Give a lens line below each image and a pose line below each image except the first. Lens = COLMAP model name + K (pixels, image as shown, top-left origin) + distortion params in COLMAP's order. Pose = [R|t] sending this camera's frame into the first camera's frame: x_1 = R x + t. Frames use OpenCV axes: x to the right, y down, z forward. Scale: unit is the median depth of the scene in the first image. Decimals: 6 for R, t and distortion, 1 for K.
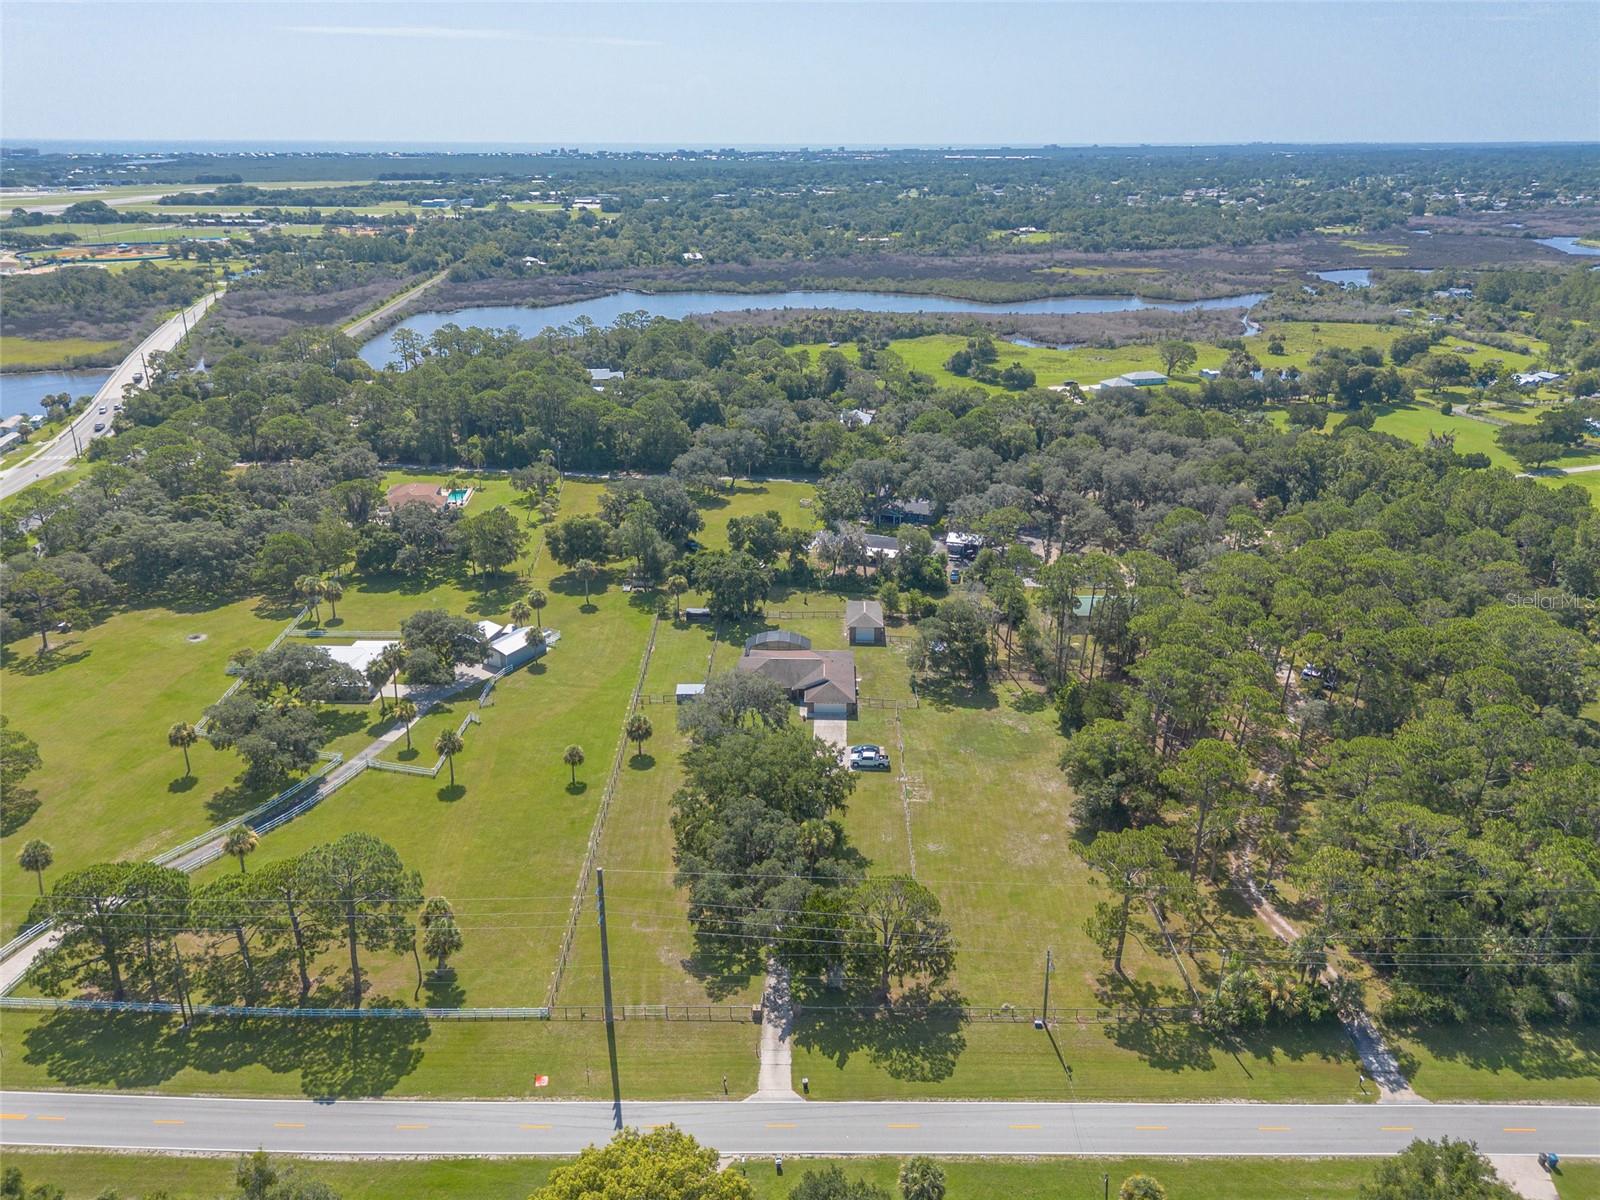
lens RADIAL K [[1139.4, 0, 797.9], [0, 1139.4, 588.9], [0, 0, 1]] dist [0.068327, -0.068882]
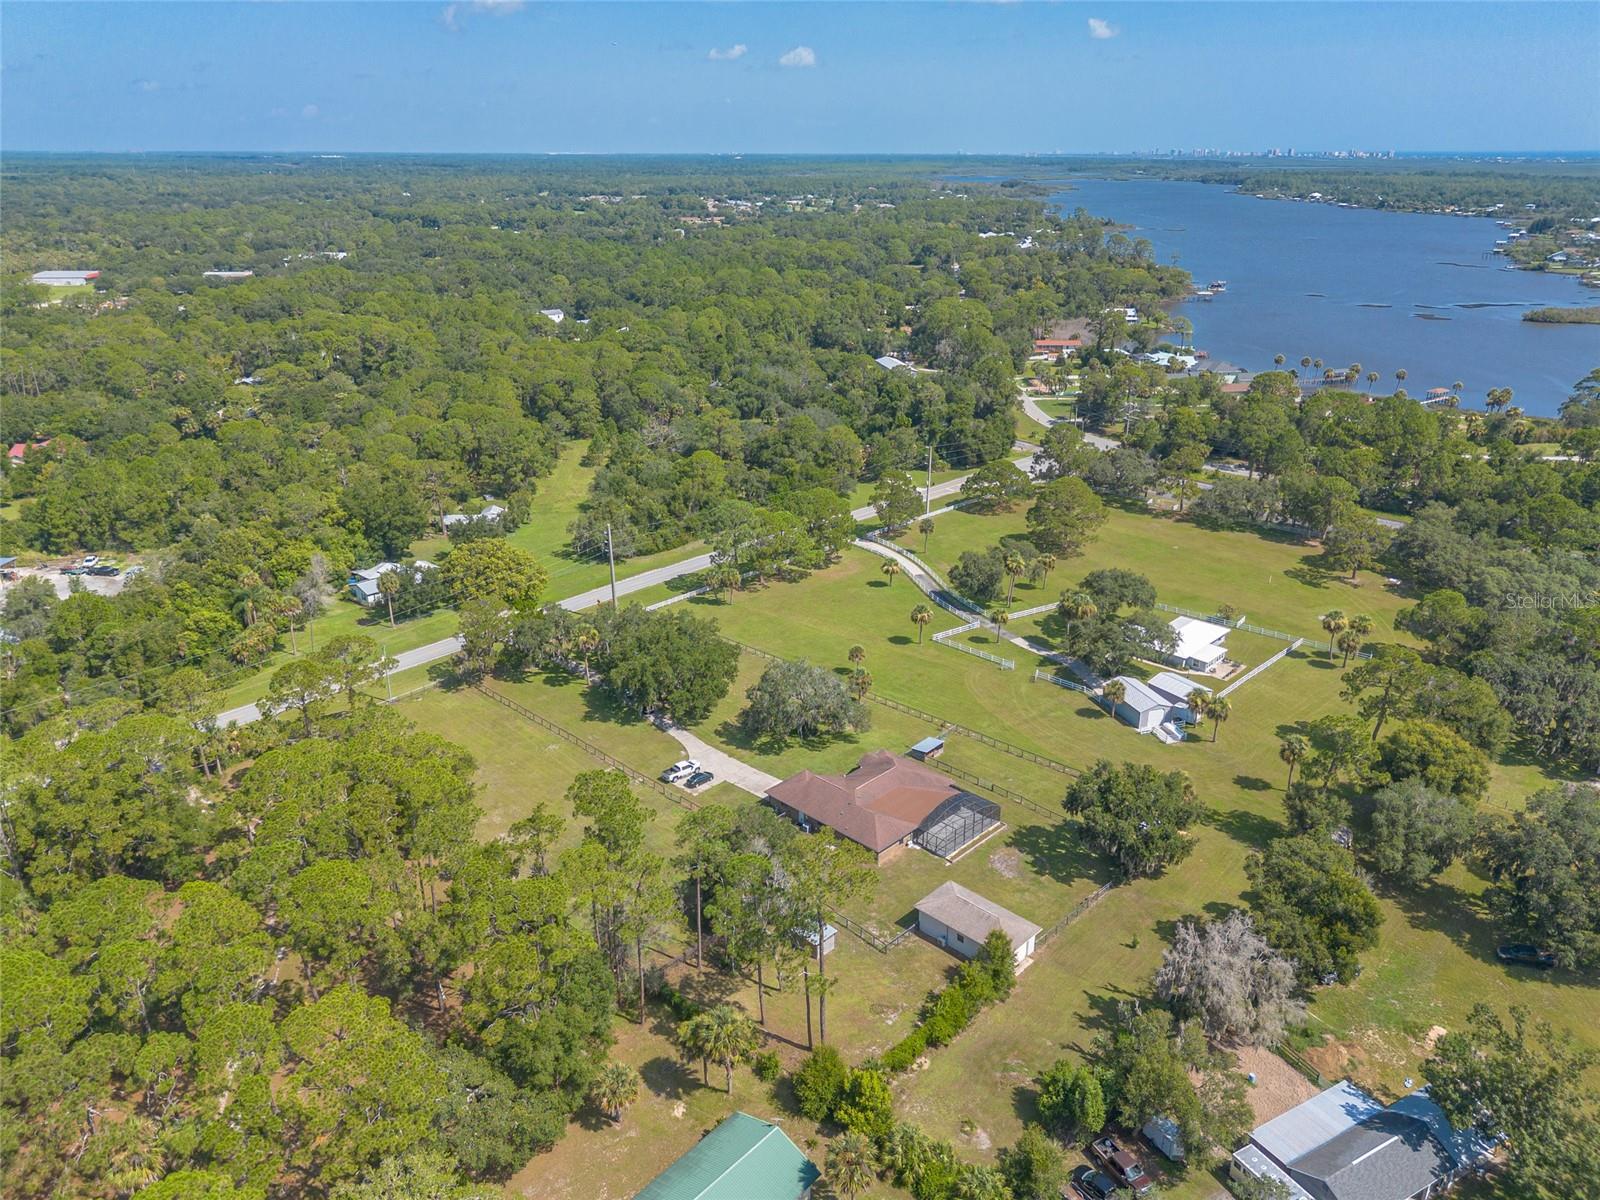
lens RADIAL K [[1139.4, 0, 803.6], [0, 1139.4, 601.9], [0, 0, 1]] dist [0.068327, -0.068882]
pose [[-0.674250, 0.268670, -0.687898, 0.468888], [-0.269739, 0.777525, 0.568063, -0.405057], [0.687479, 0.568570, -0.451775, 1.087300]]
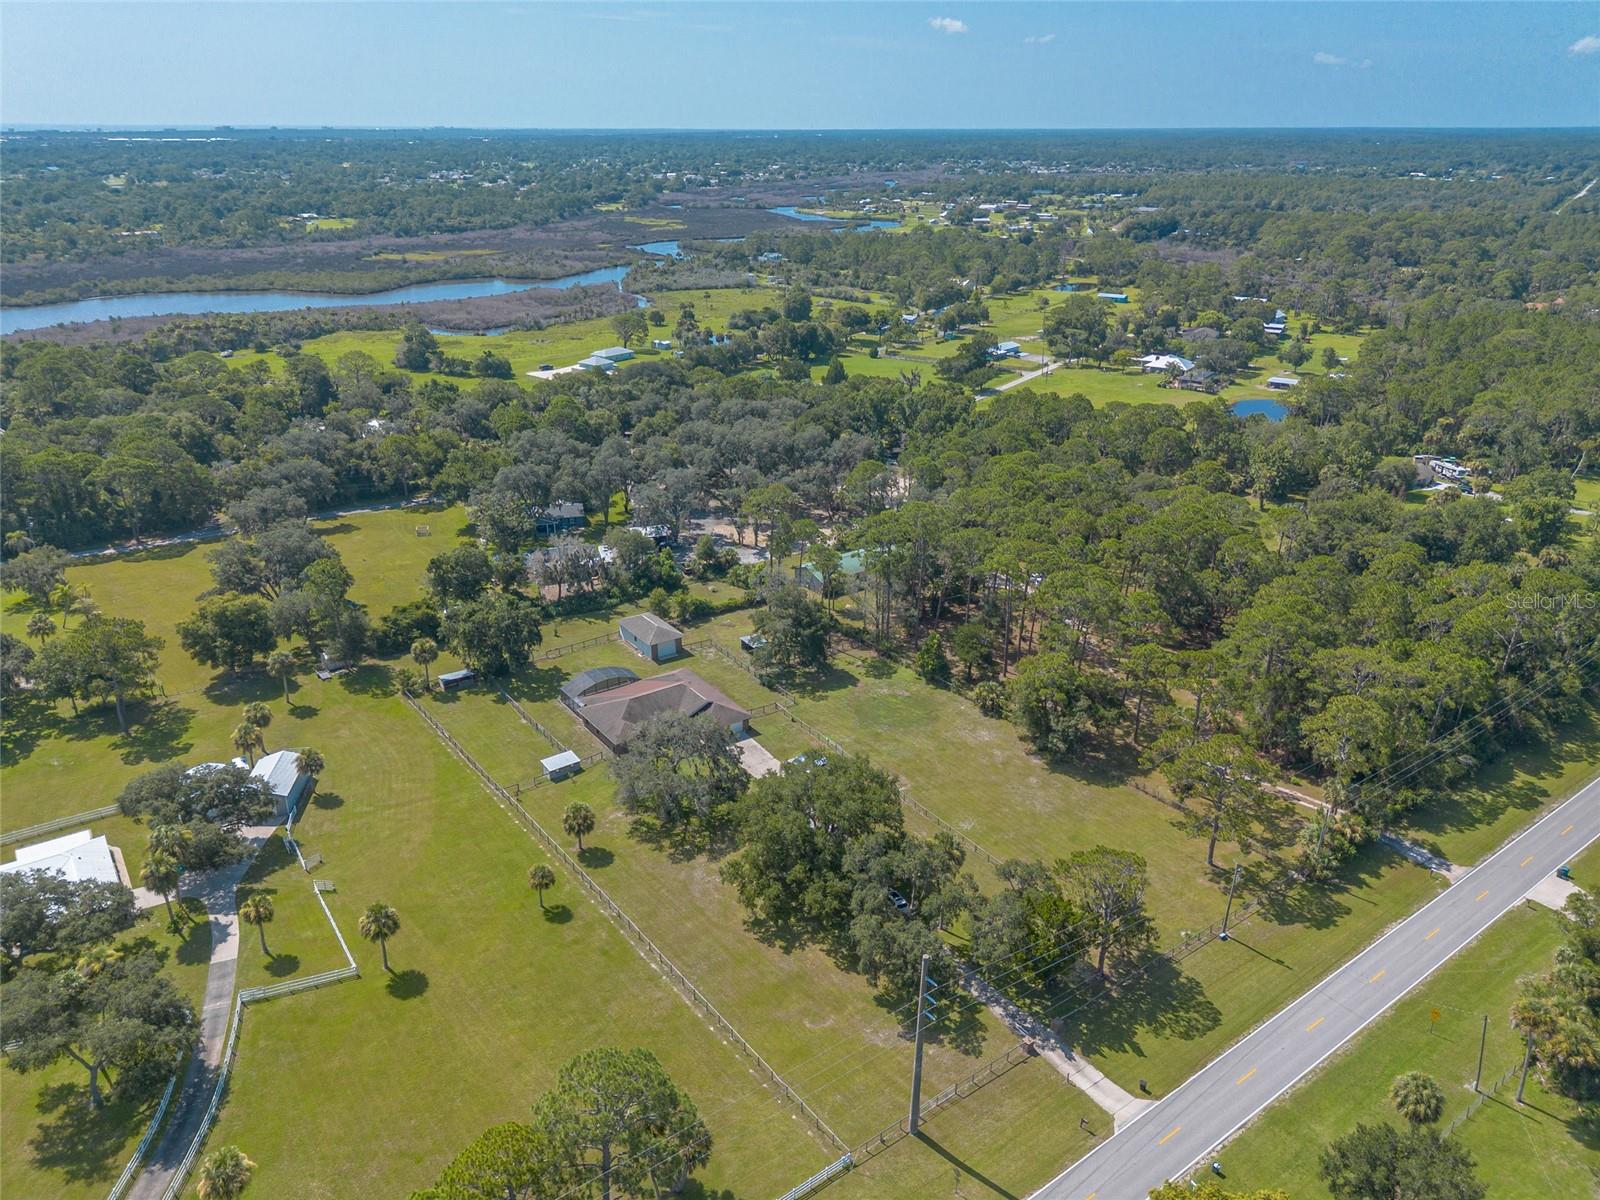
lens RADIAL K [[1139.4, 0, 796.1], [0, 1139.4, 595.7], [0, 0, 1]] dist [0.068327, -0.068882]
pose [[0.803443, -0.225172, 0.551159, -0.333506], [0.215796, 0.972913, 0.082903, -0.052026], [-0.554897, 0.052330, 0.830271, 0.177684]]
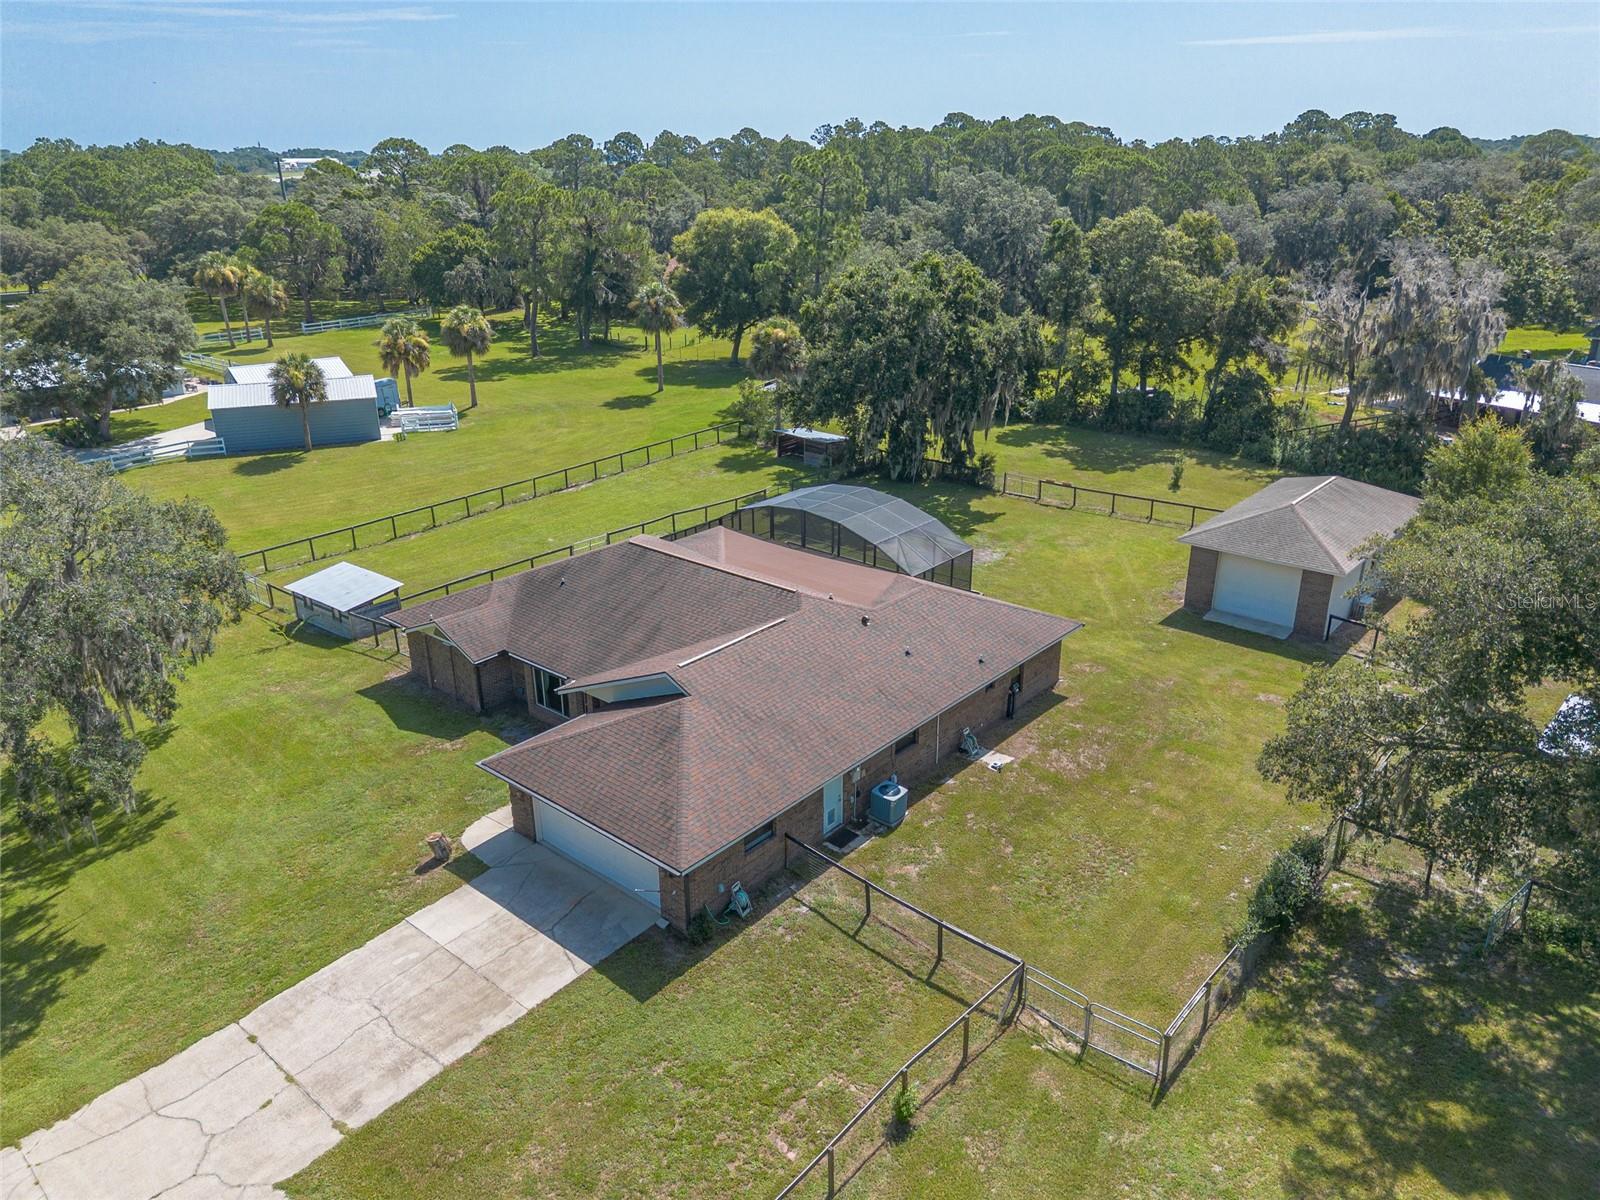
lens RADIAL K [[1139.4, 0, 804.1], [0, 1139.4, 591.4], [0, 0, 1]] dist [0.068327, -0.068882]
pose [[0.778670, 0.218667, -0.588097, 0.117383], [-0.220672, 0.972865, 0.069550, 0.041332], [0.587347, 0.075620, 0.805795, 0.731176]]
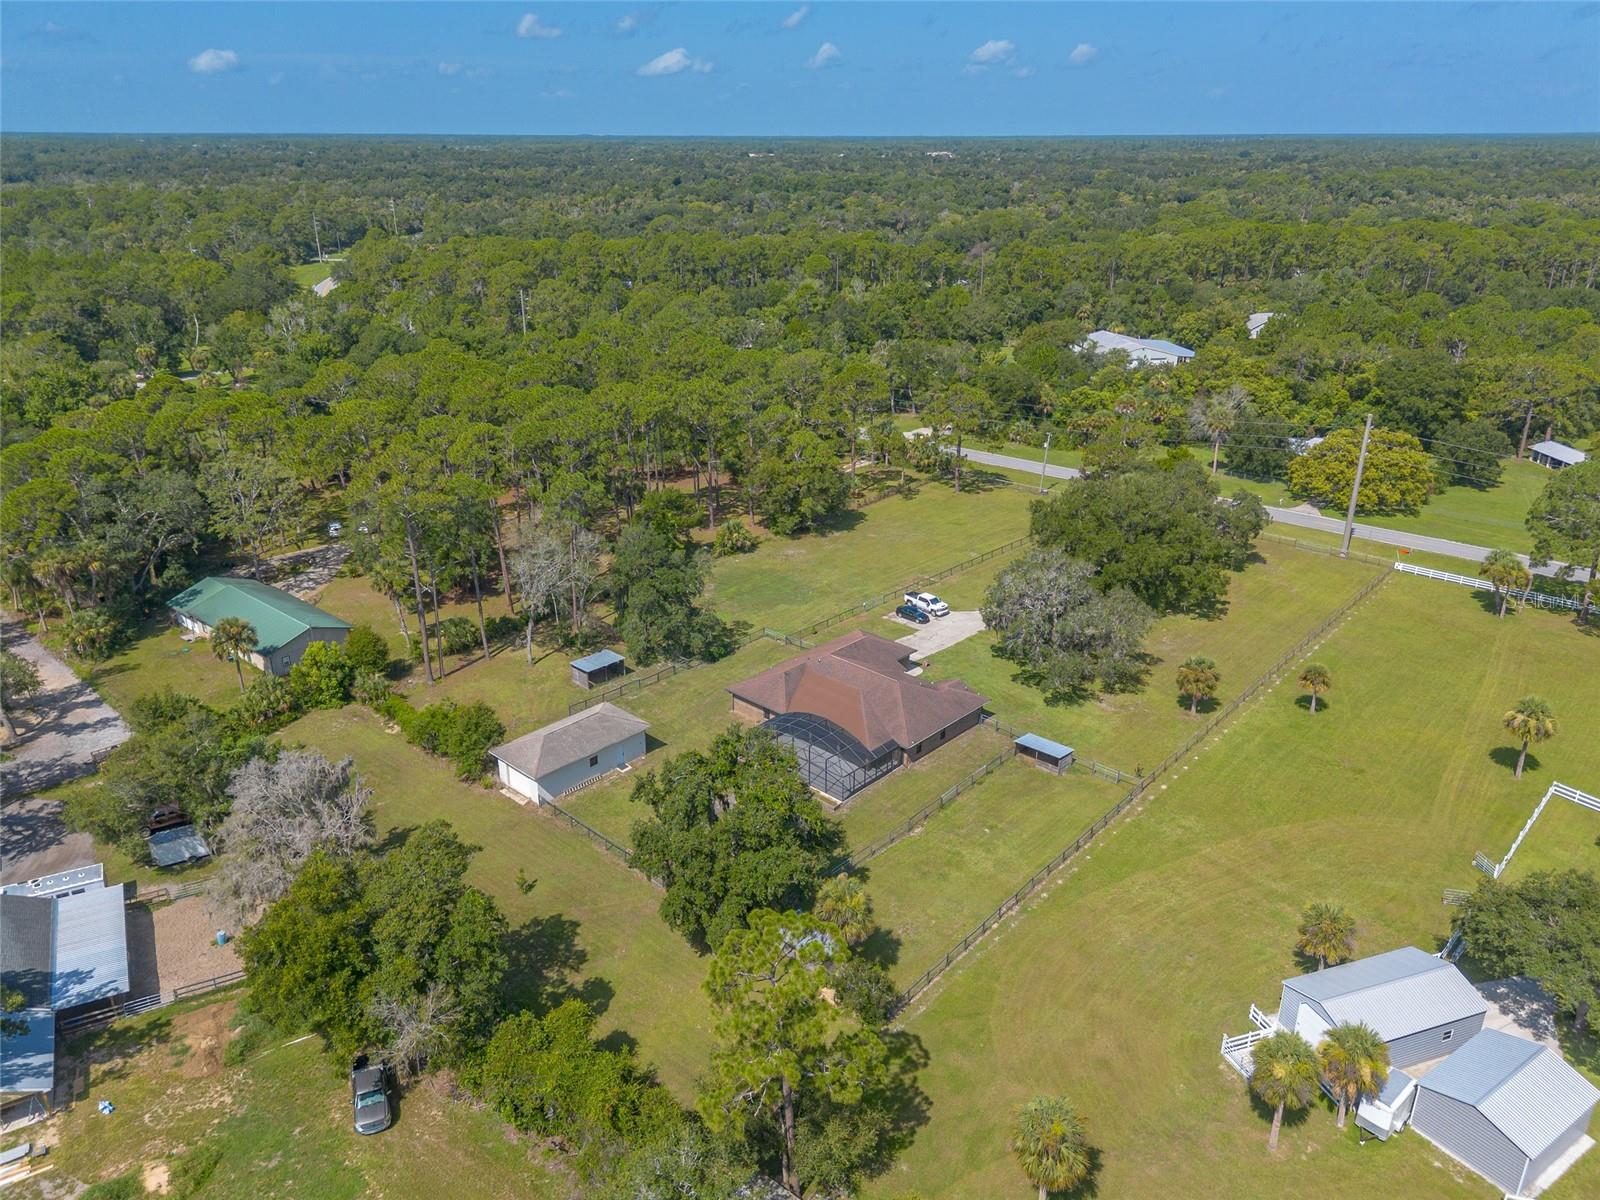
lens RADIAL K [[1139.4, 0, 796.8], [0, 1139.4, 600.7], [0, 0, 1]] dist [0.068327, -0.068882]
pose [[-0.748199, -0.251581, 0.613926, -0.278254], [0.240516, 0.759532, 0.604370, -0.276117], [-0.618344, 0.599848, -0.507772, 1.120887]]
